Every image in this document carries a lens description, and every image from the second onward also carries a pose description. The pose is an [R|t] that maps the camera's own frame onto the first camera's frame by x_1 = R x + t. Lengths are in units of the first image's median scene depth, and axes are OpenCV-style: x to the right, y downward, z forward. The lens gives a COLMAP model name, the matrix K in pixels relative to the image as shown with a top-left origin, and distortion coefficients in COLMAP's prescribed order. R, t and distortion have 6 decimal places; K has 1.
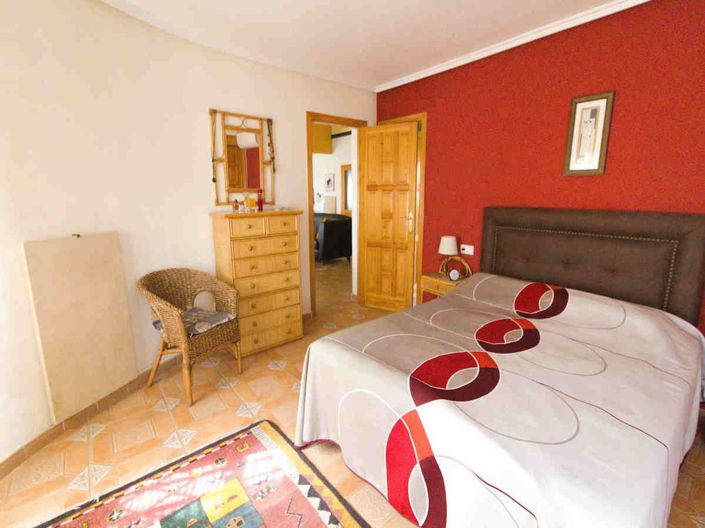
lens RADIAL K [[333.5, 0, 355.5], [0, 333.5, 263.7], [0, 0, 1]] dist [0.002263, -0.000845]
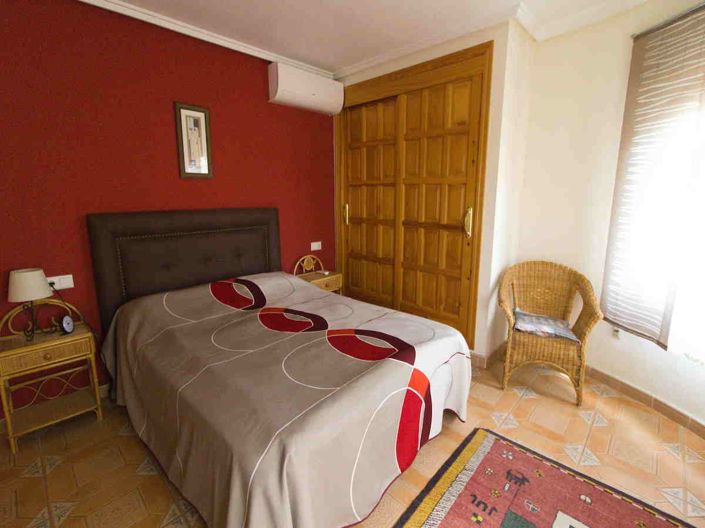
lens RADIAL K [[333.5, 0, 354.1], [0, 333.5, 257.9], [0, 0, 1]] dist [0.002263, -0.000845]
pose [[-0.101728, -0.192100, 0.976089, -0.498600], [0.219289, 0.952714, 0.210354, -0.139992], [-0.970342, 0.235444, -0.054792, 0.650493]]
